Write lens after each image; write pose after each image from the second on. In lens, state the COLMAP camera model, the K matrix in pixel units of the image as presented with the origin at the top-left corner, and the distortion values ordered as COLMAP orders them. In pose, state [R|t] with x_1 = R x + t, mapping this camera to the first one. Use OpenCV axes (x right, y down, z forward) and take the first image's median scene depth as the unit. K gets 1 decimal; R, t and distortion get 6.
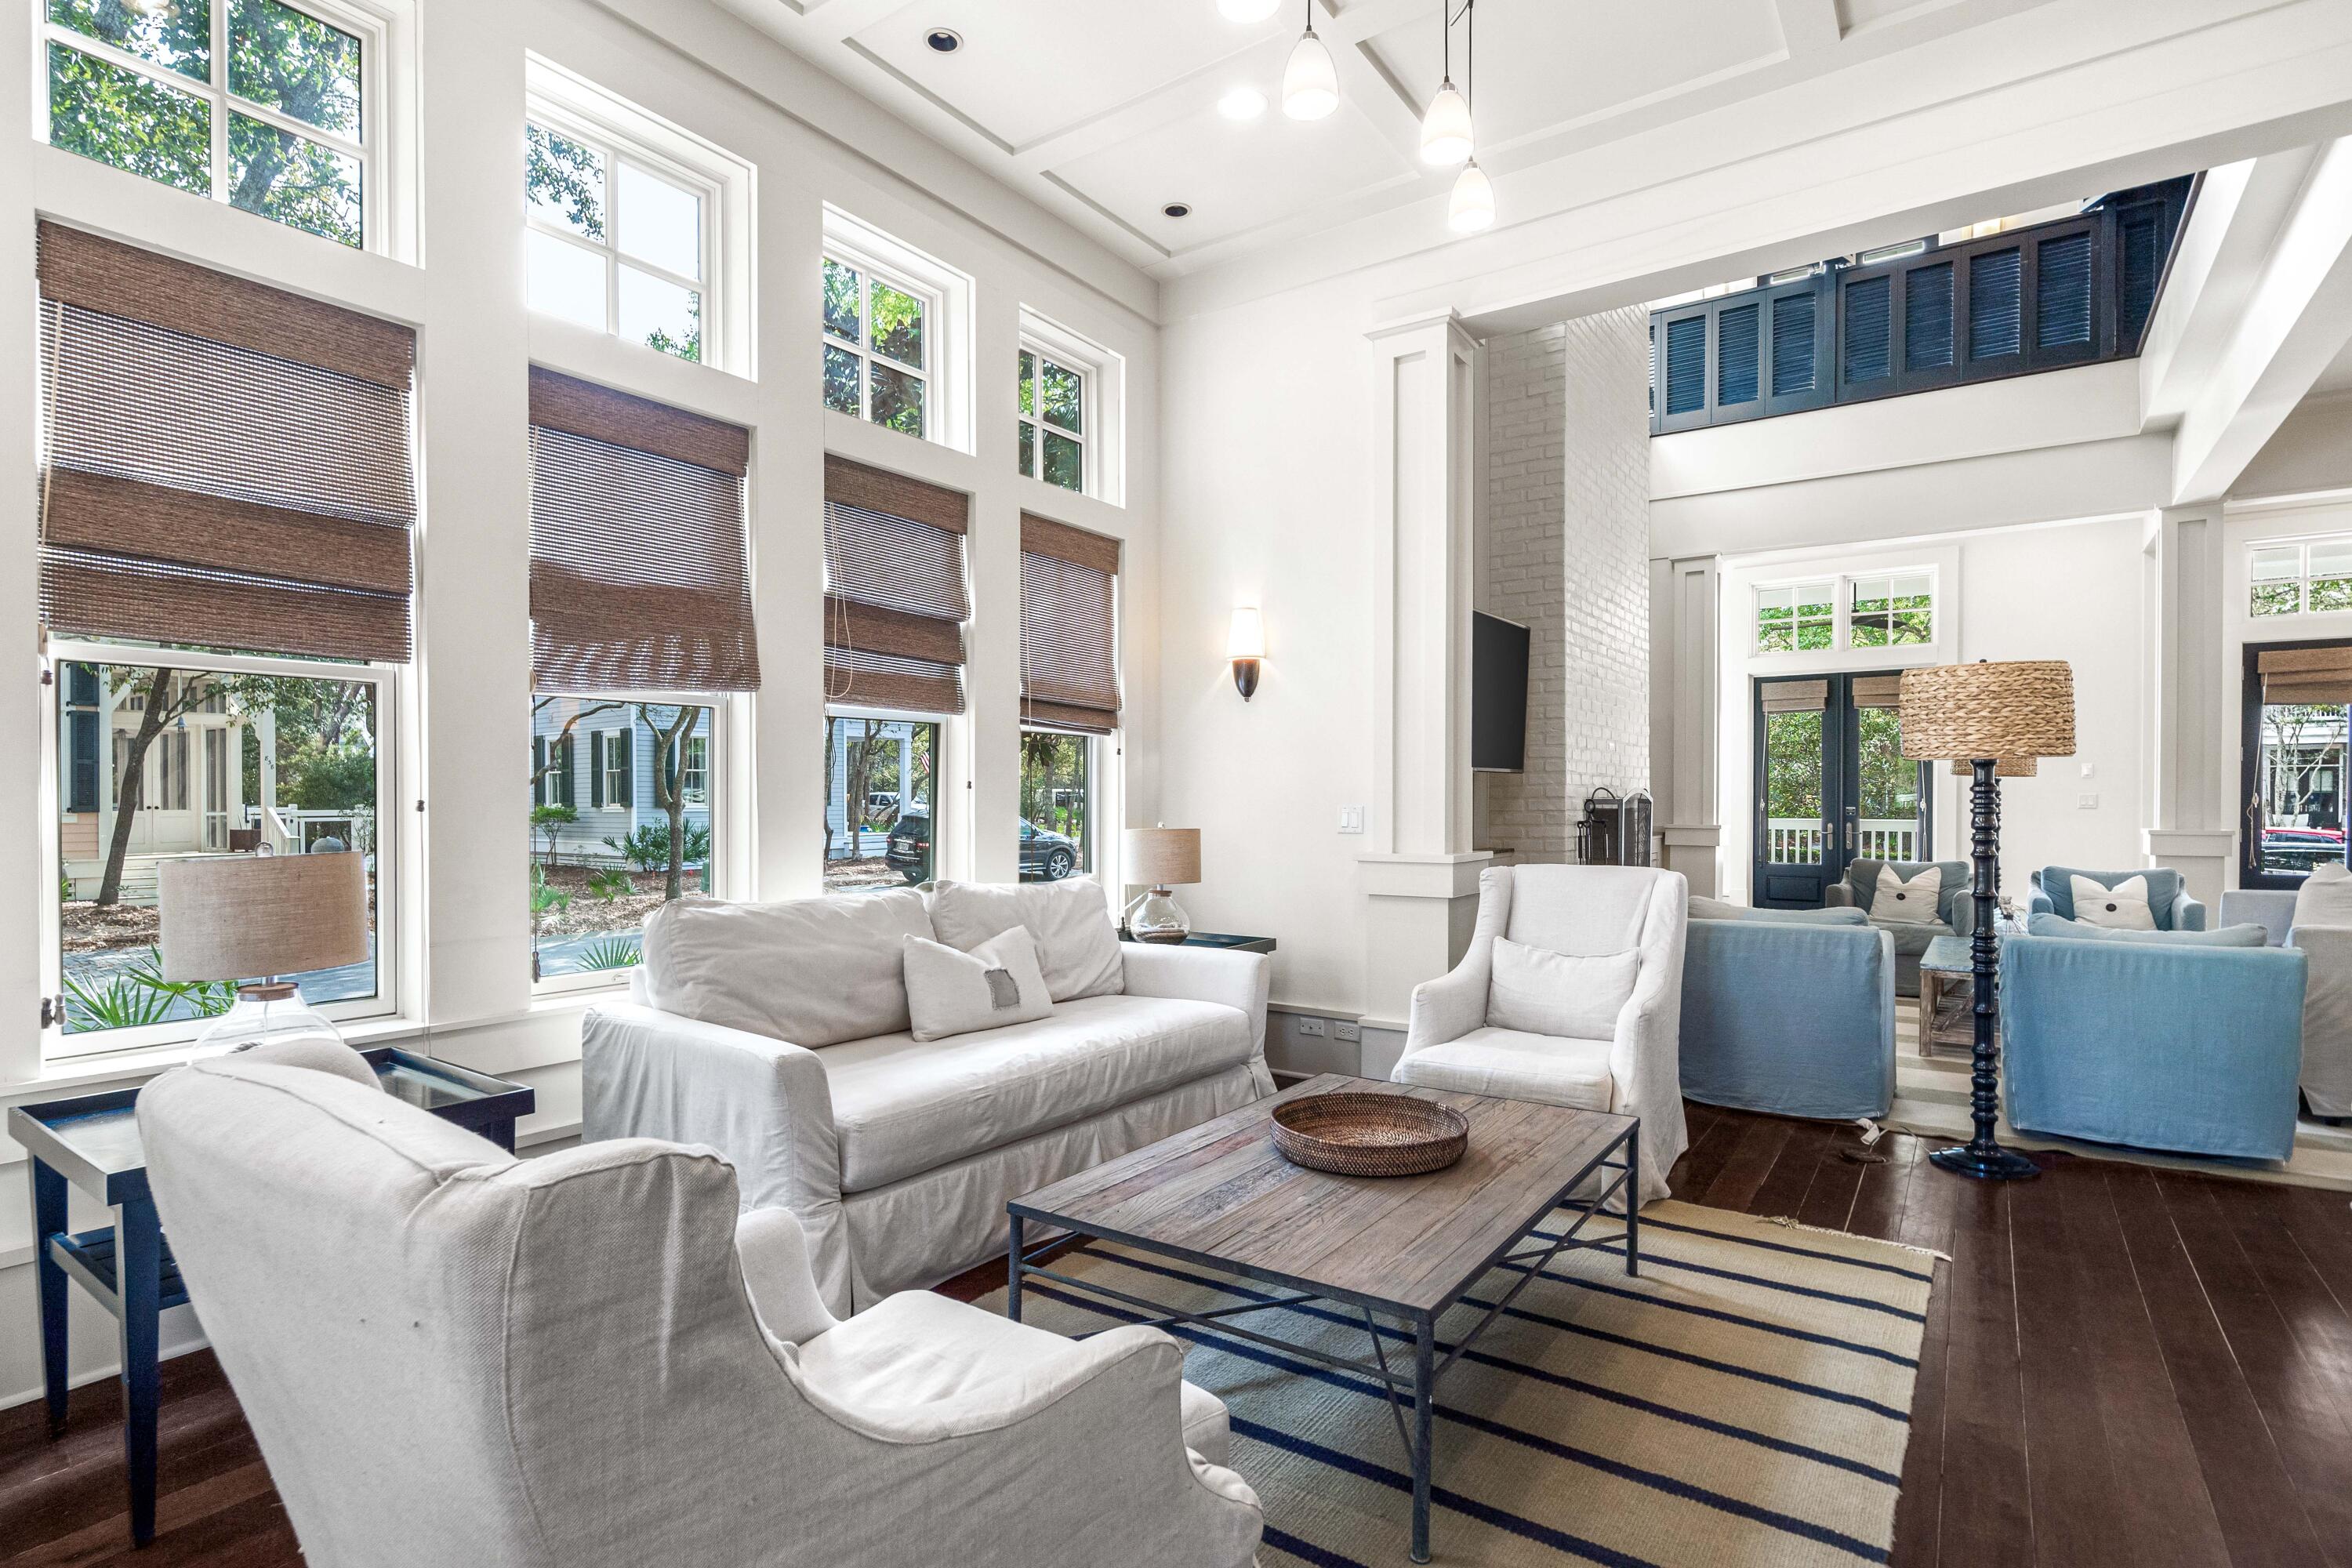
lens RADIAL K [[1156.4, 0, 1176.0], [0, 1156.4, 784.0], [0, 0, 1]] dist [0.017740, 0.000245]
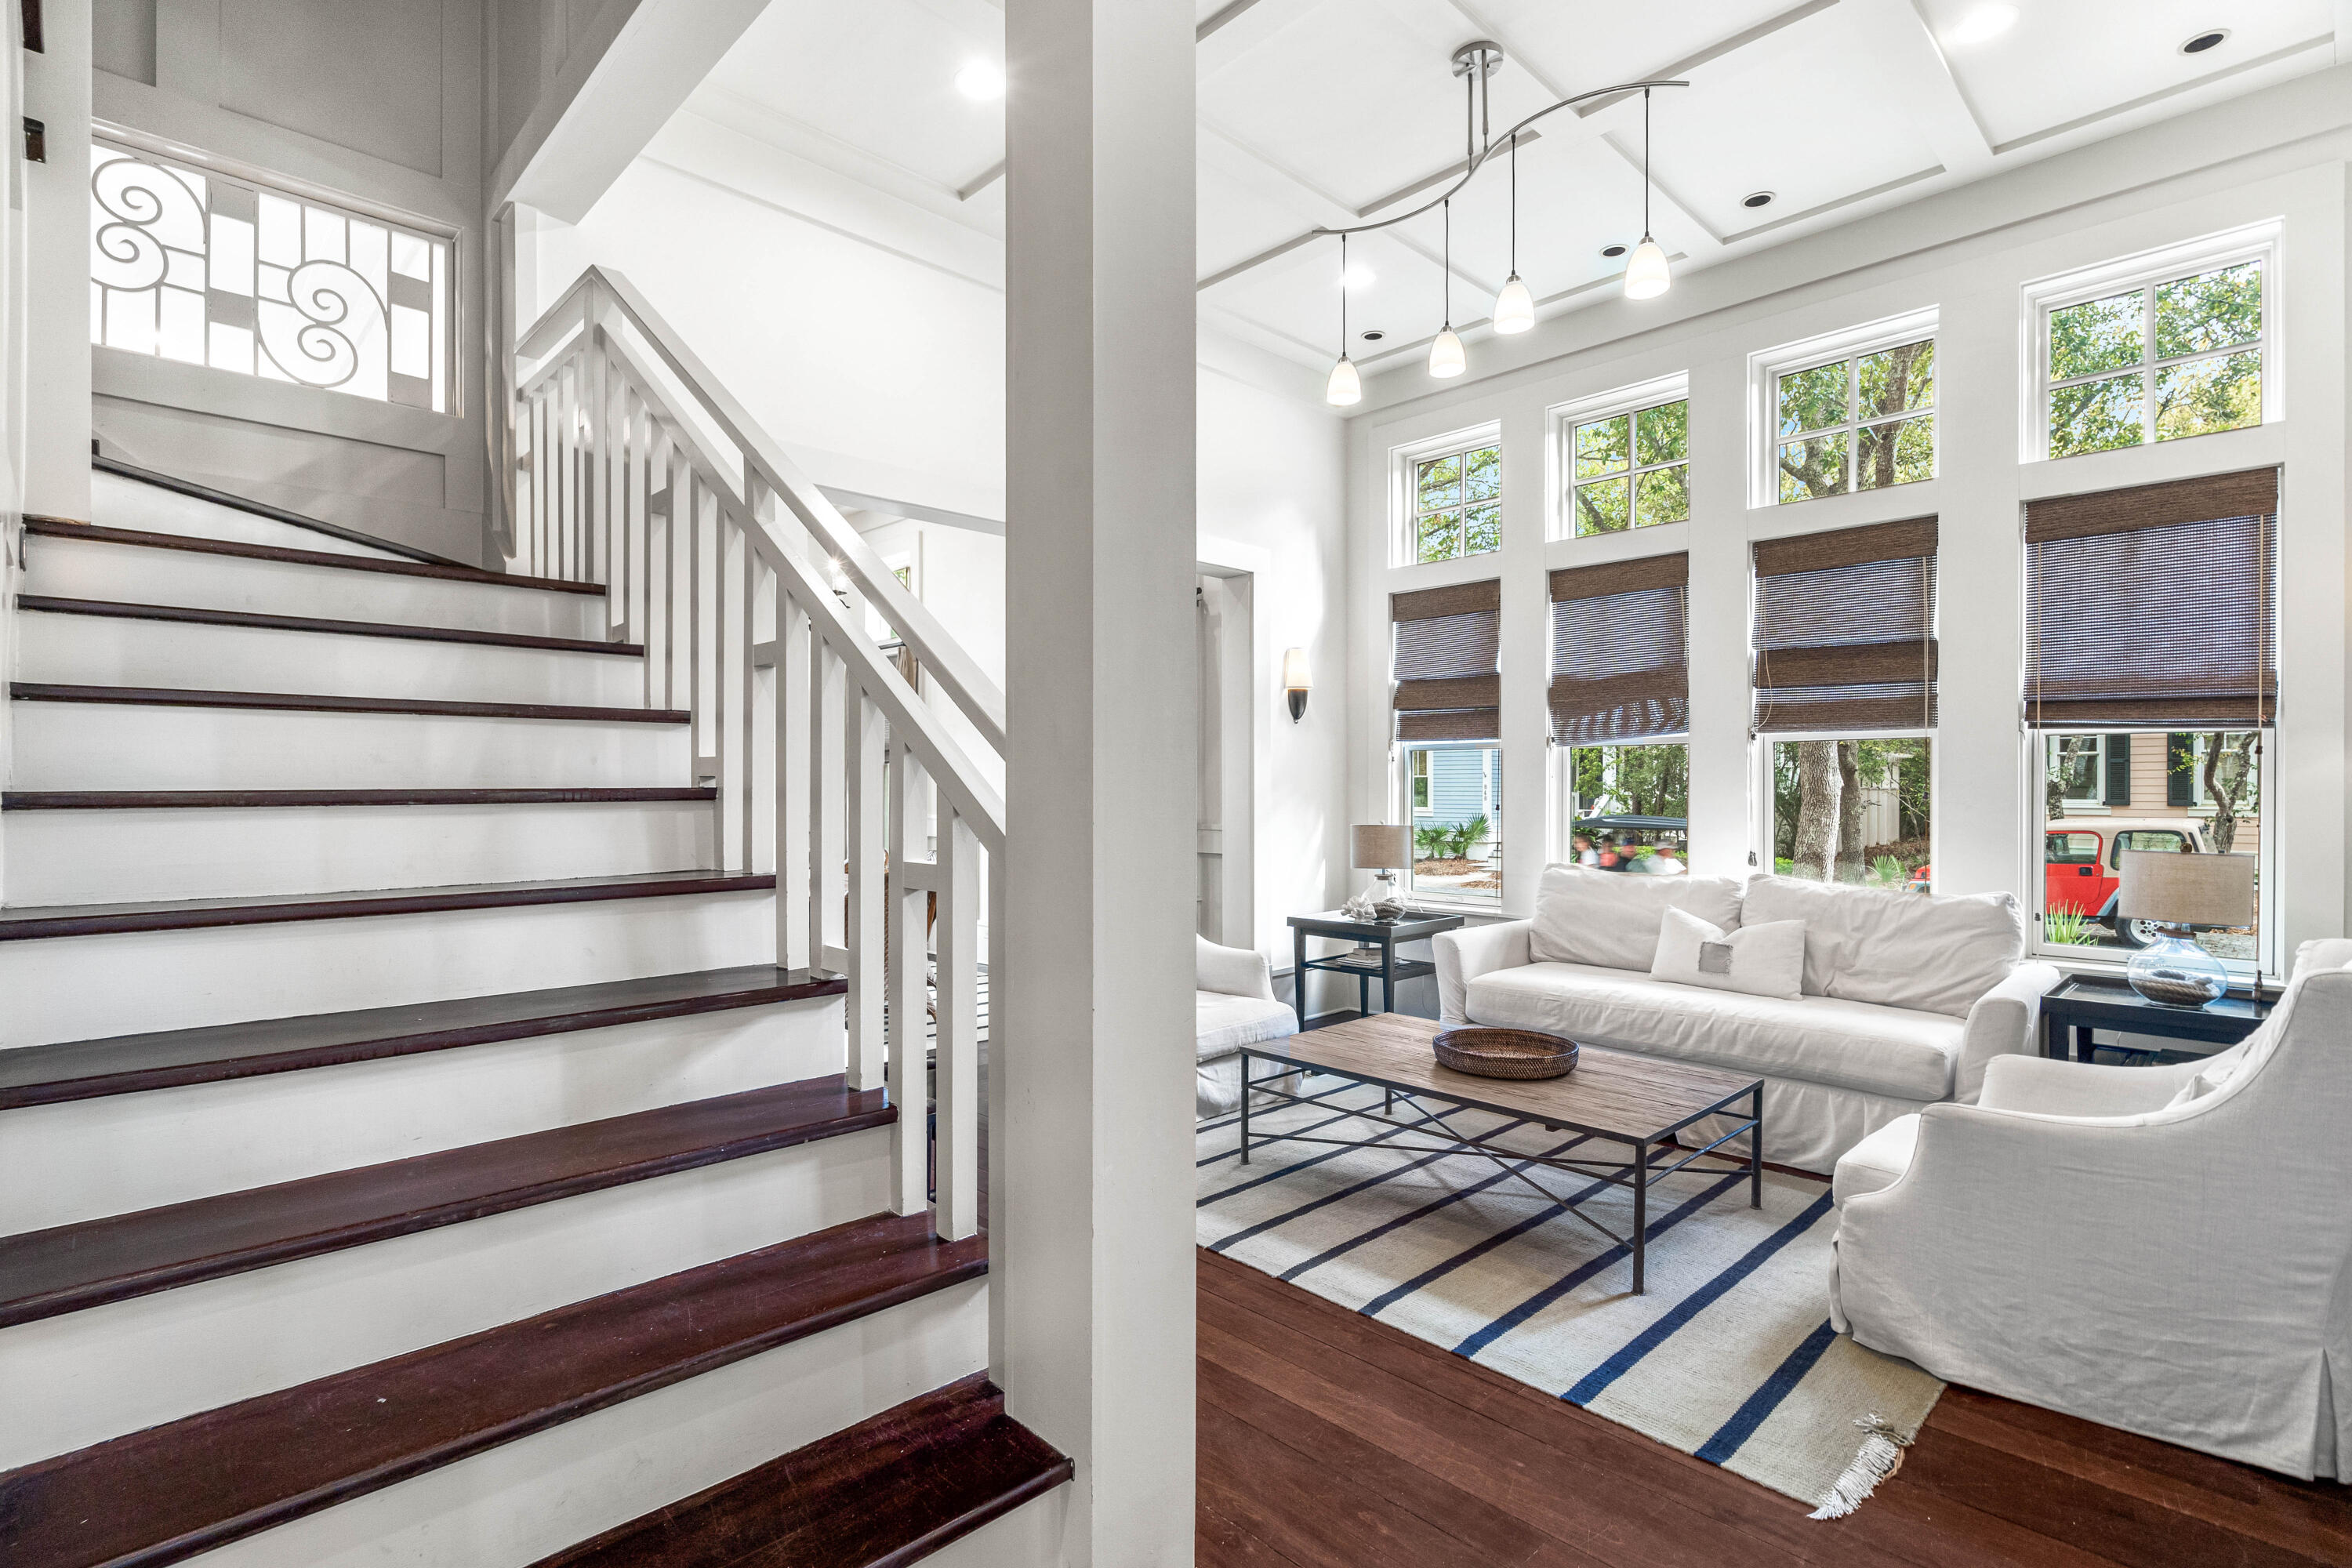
lens RADIAL K [[1095.6, 0, 1176.0], [0, 1095.6, 784.0], [0, 0, 1]] dist [-0.024703, 0.000241]
pose [[-0.176983, -0.004738, -0.984202, 1.188515], [0.007029, 0.999957, -0.006077, -0.011487], [0.984189, -0.007994, -0.176942, 0.665843]]
